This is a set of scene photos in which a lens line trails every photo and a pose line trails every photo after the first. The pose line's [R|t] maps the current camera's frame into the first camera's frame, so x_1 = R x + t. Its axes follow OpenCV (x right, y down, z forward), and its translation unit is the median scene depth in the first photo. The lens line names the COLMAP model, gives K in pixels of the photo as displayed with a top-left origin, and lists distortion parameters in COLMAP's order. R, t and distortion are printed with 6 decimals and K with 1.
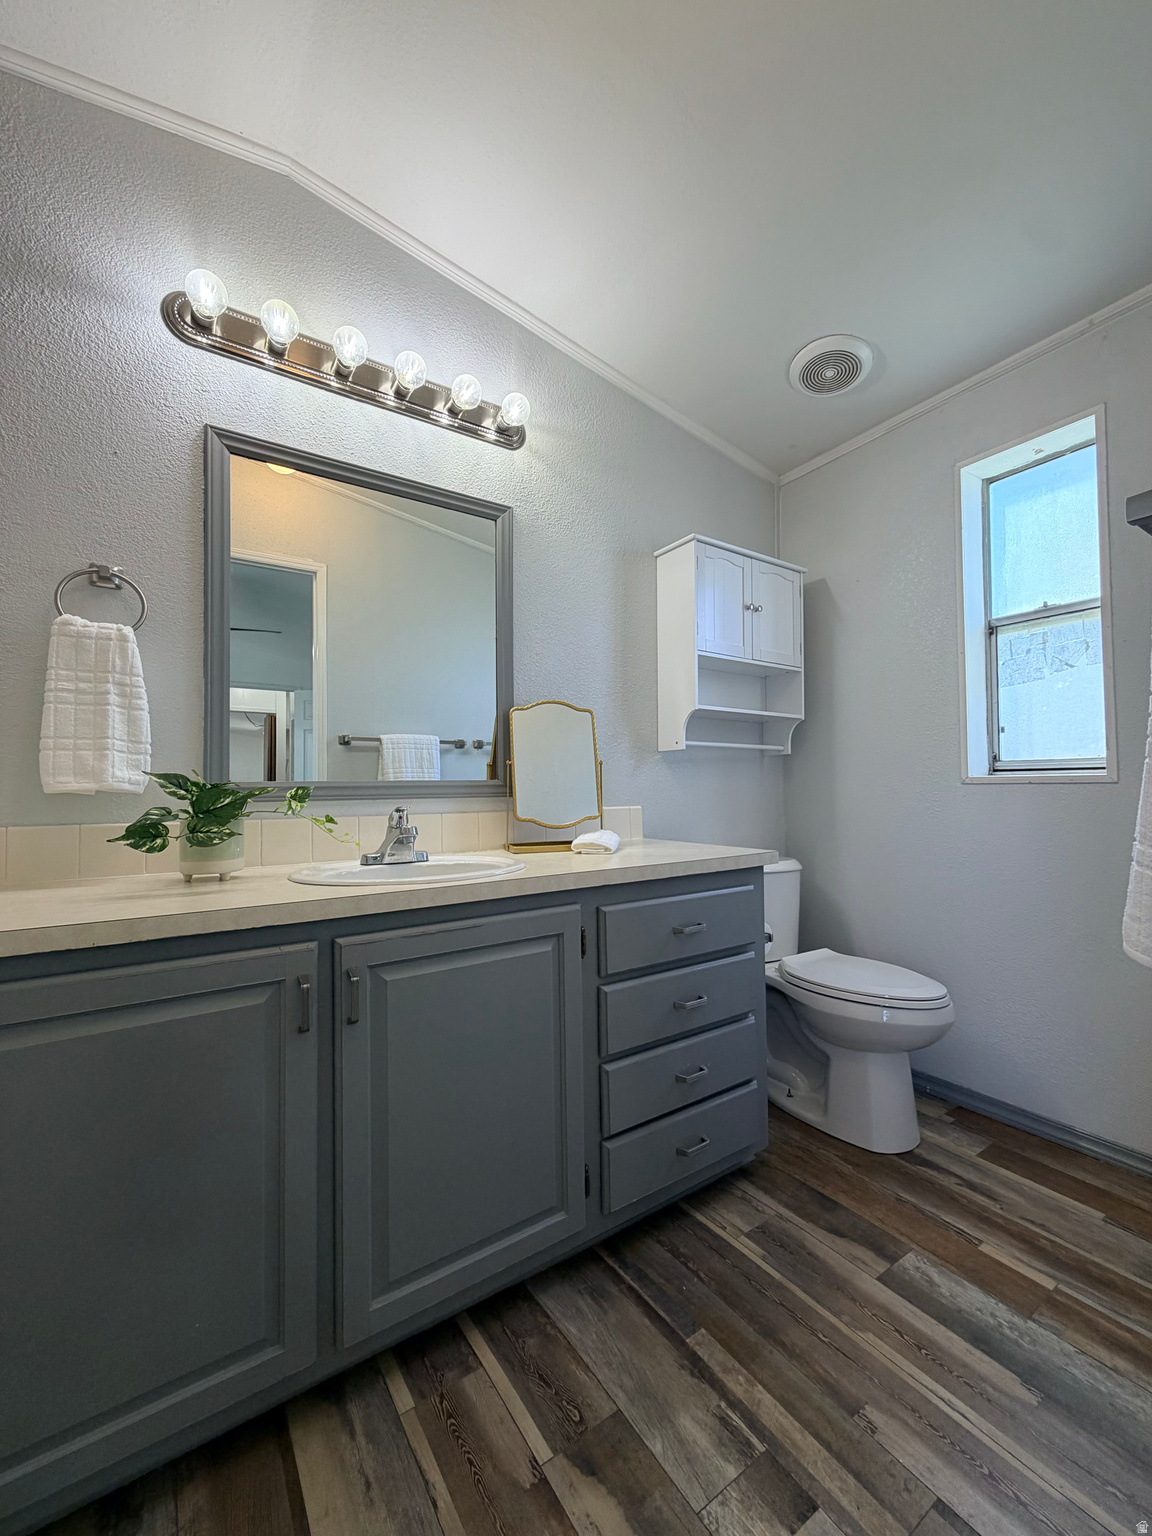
lens RADIAL K [[613.2, 0, 575.3], [0, 613.2, 778.6], [0, 0, 1]] dist [-0.005037, 0.000569]
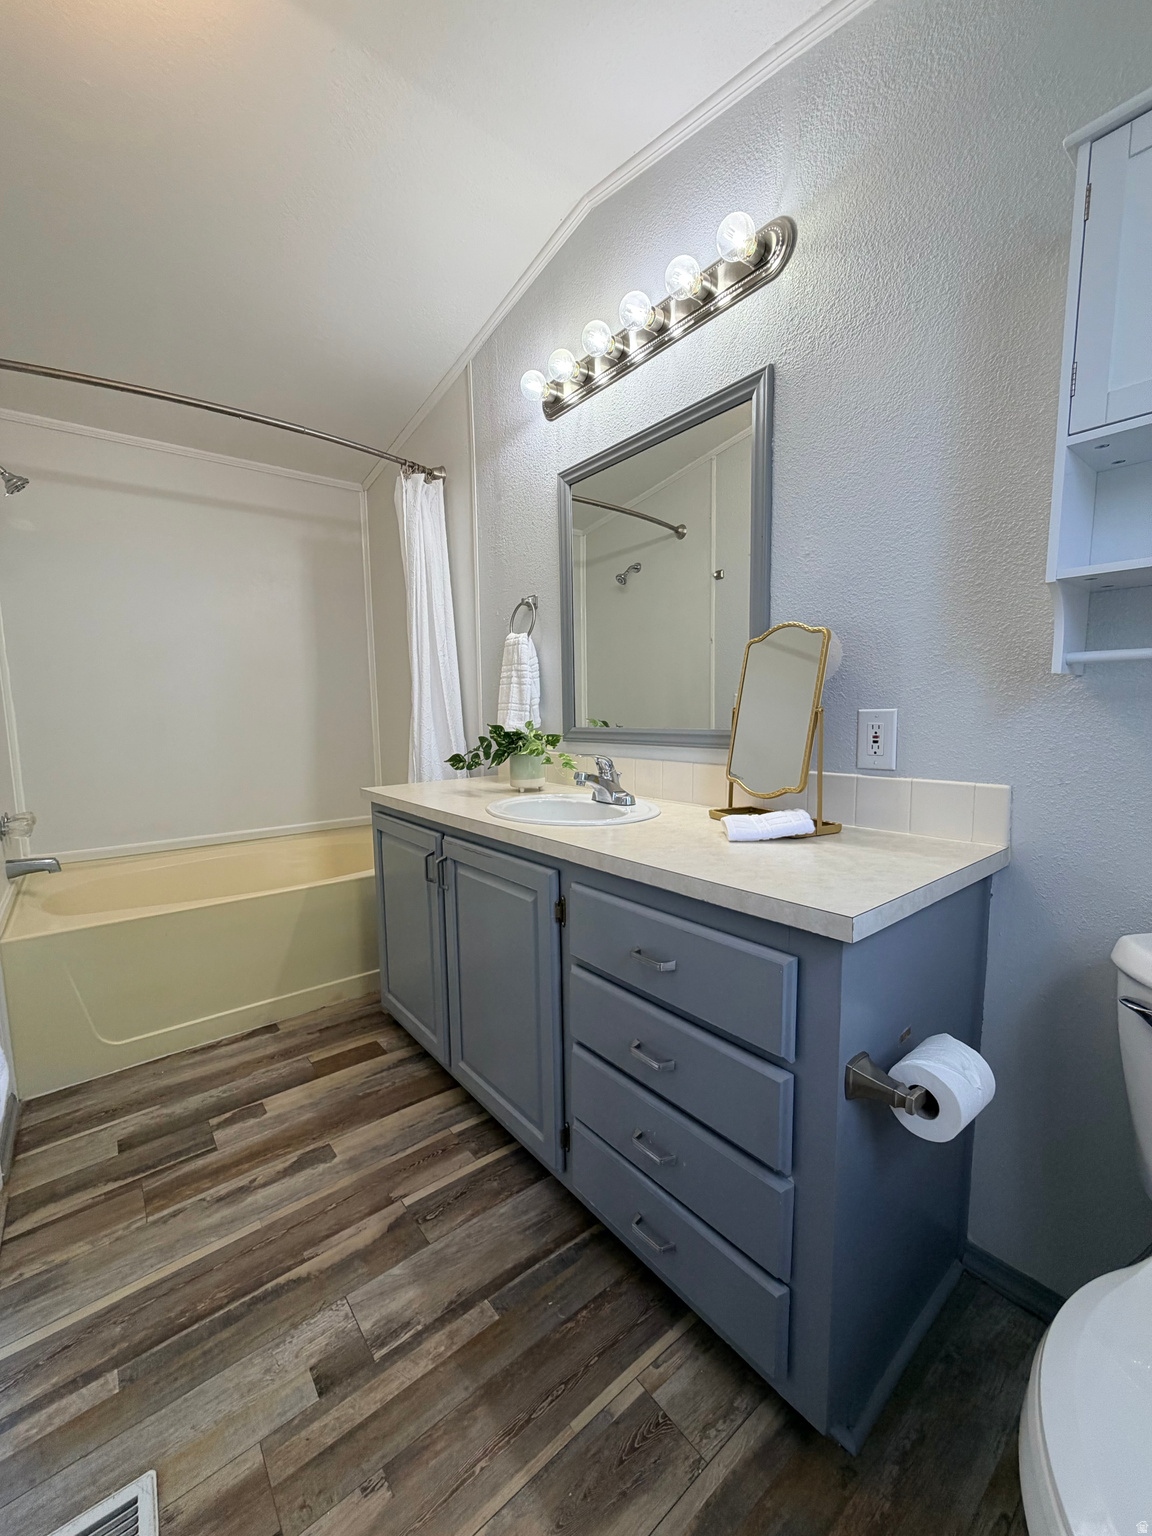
lens RADIAL K [[613.2, 0, 572.6], [0, 613.2, 771.7], [0, 0, 1]] dist [-0.005037, 0.000569]
pose [[0.076957, 0.116753, -0.990175, 1.123214], [0.040099, 0.991954, 0.120079, -0.080525], [0.996228, -0.048945, 0.071656, 1.130063]]
